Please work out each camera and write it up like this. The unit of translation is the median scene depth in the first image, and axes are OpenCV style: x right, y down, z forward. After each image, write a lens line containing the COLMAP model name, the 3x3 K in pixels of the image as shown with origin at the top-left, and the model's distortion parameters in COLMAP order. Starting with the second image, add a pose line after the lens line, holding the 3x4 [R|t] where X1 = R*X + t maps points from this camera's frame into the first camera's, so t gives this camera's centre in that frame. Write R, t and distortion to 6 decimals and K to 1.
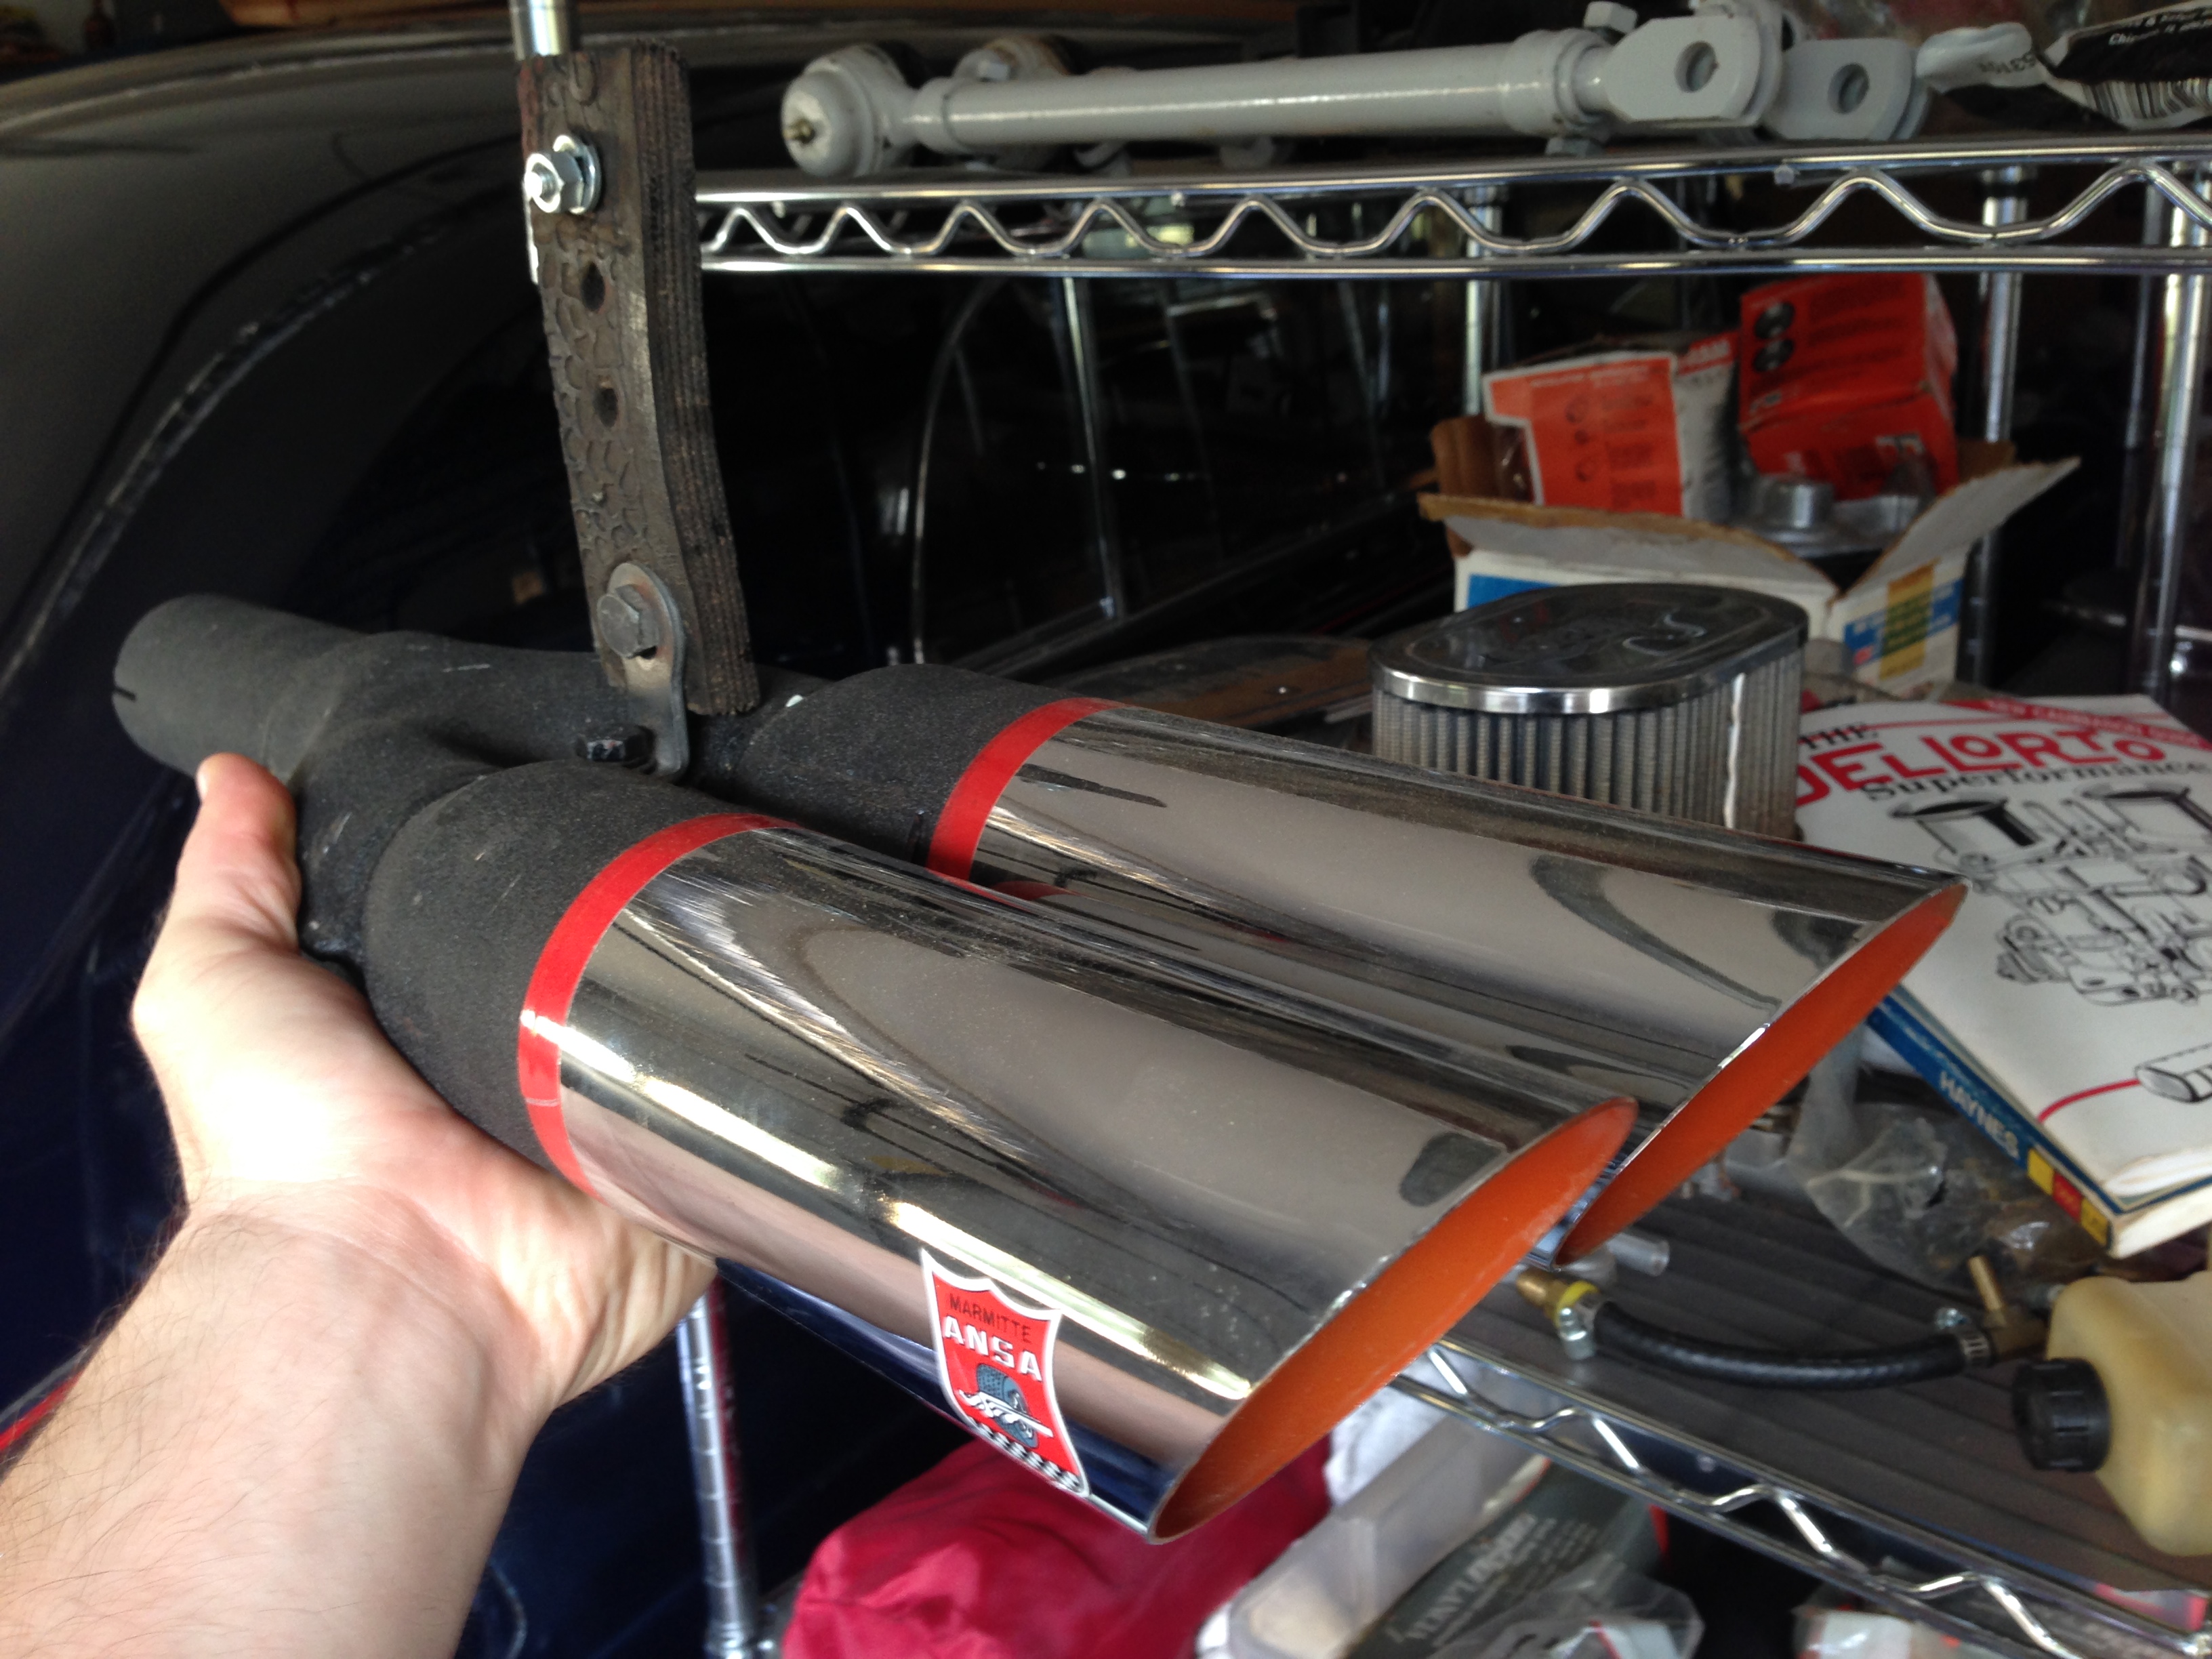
lens RADIAL K [[2054.0, 0, 1092.9], [0, 2054.0, 853.1], [0, 0, 1]] dist [0.120455, -0.192017]
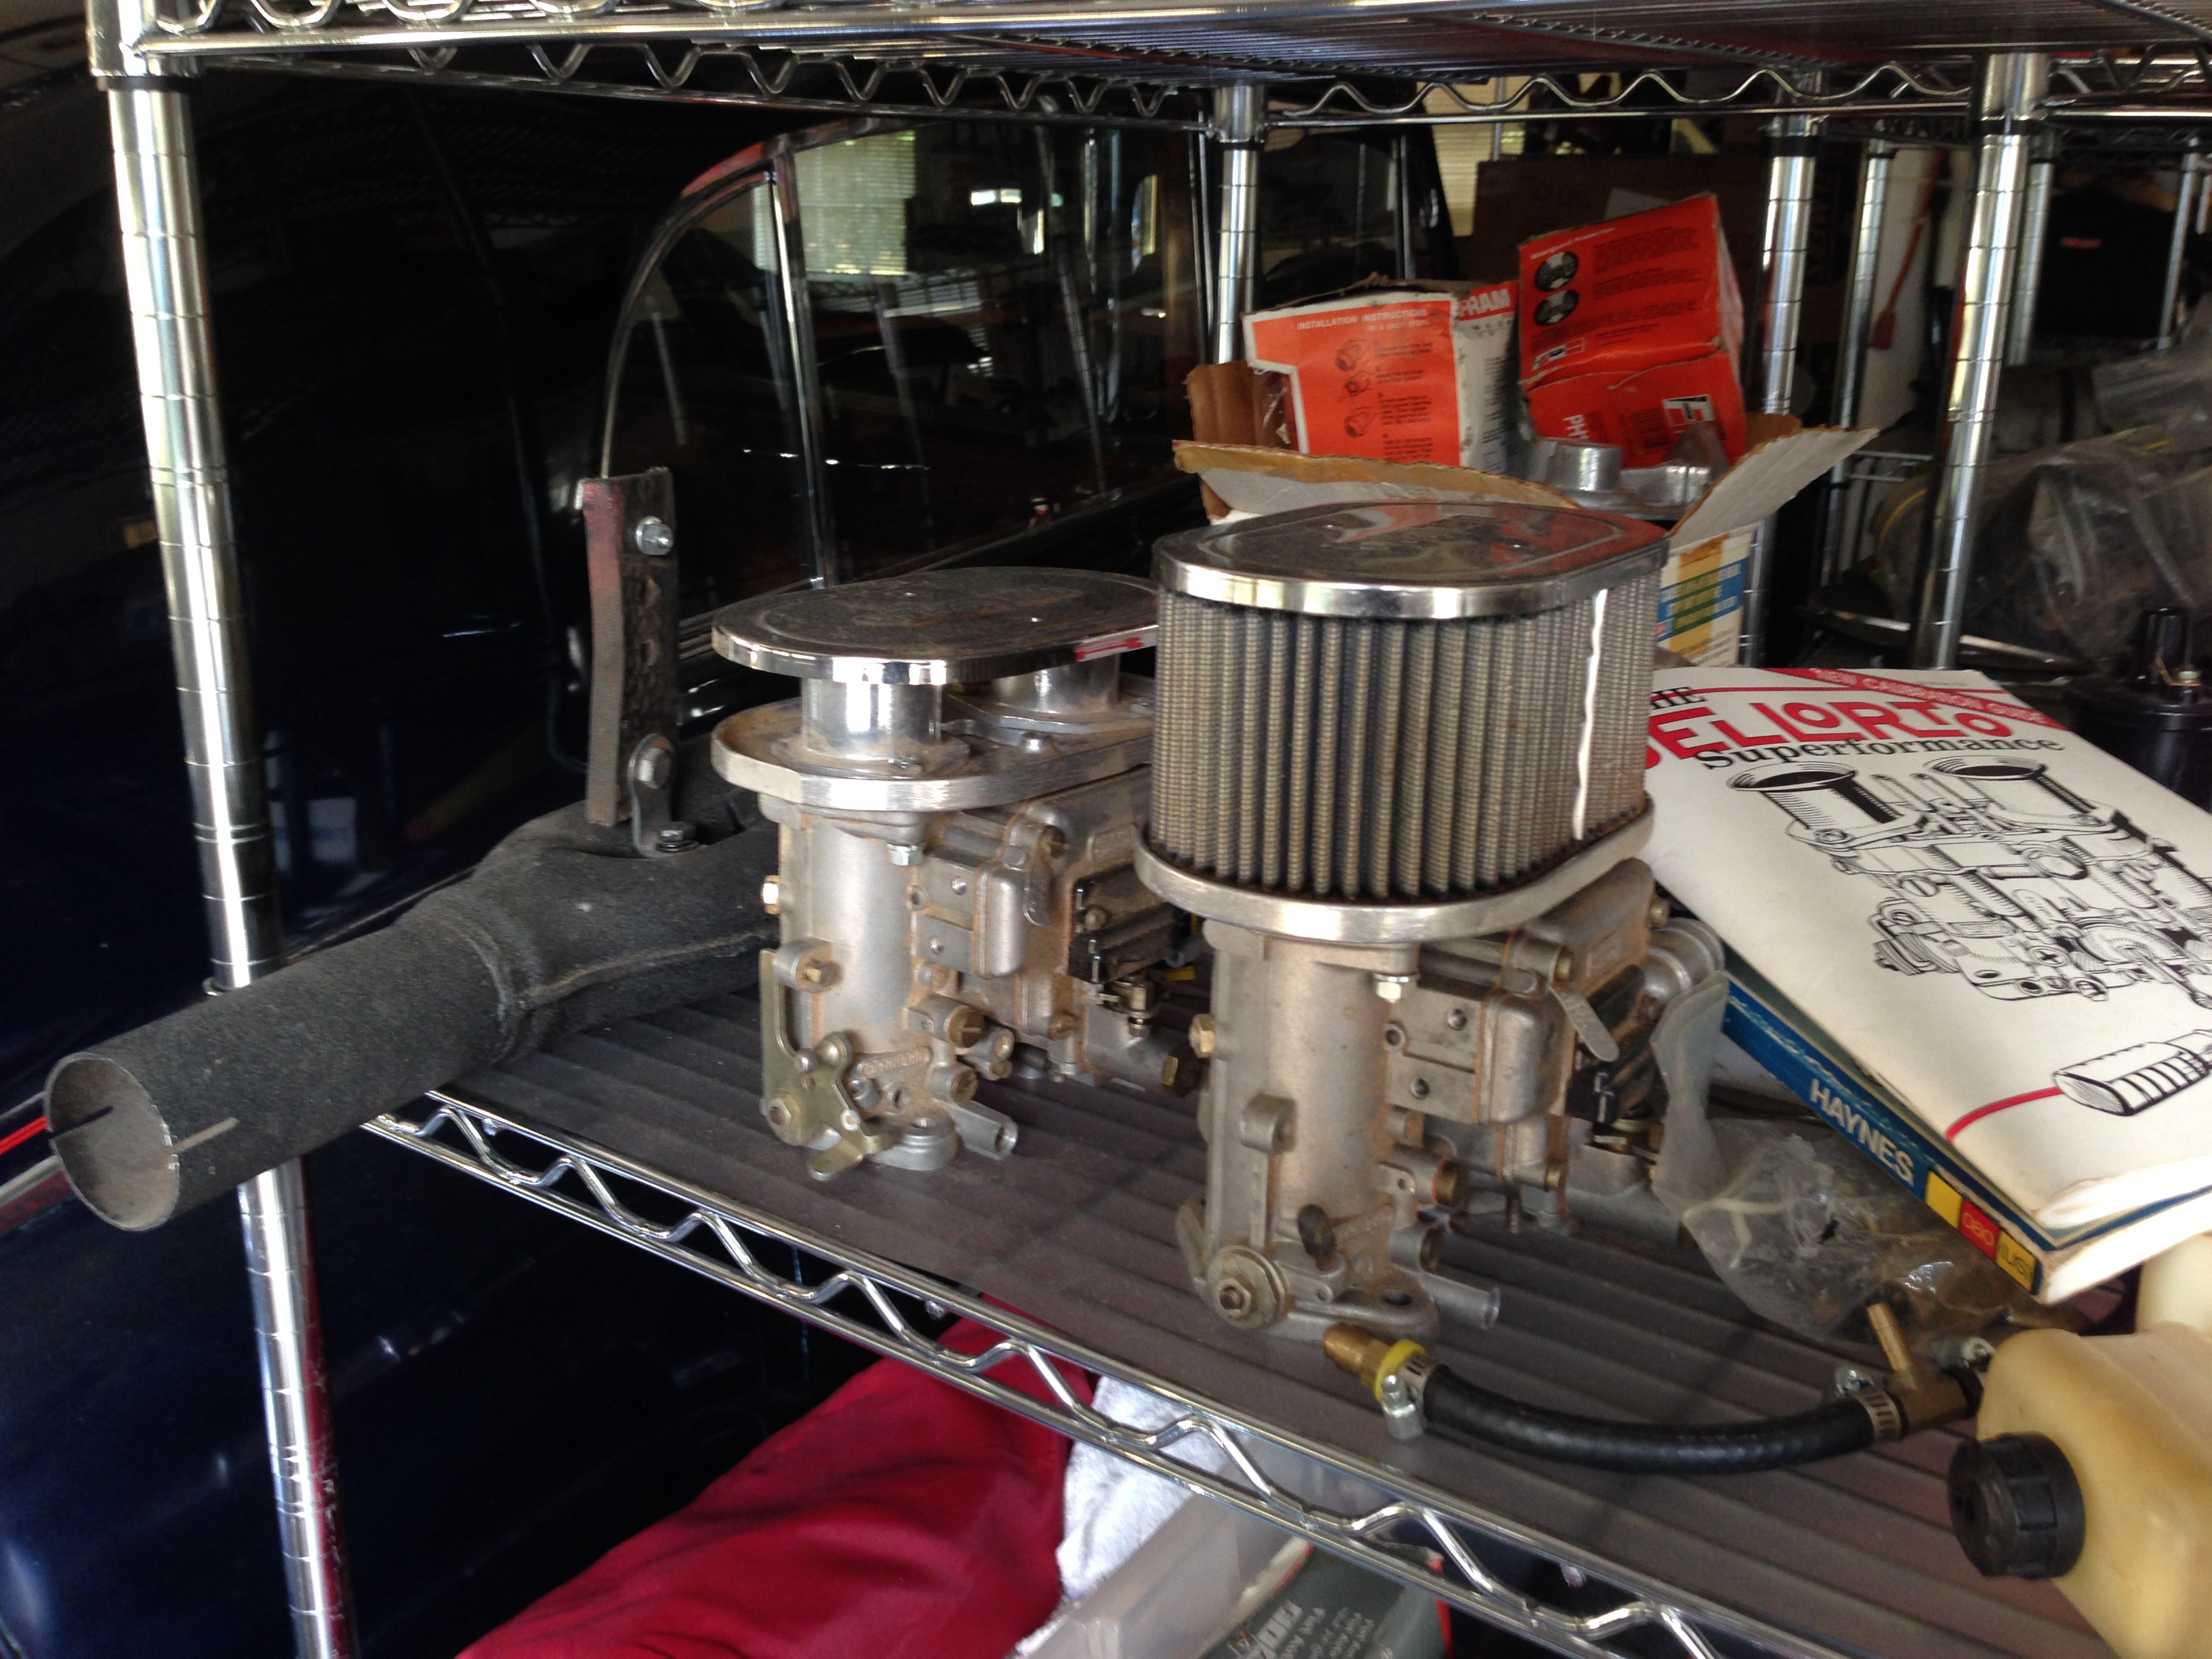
lens RADIAL K [[2054.0, 0, 1092.9], [0, 2054.0, 853.1], [0, 0, 1]] dist [0.120455, -0.192017]
pose [[0.989715, 0.018142, 0.141898, -0.000273], [-0.015814, 0.999721, -0.017520, 0.031361], [-0.142177, 0.015096, 0.989726, 0.202832]]
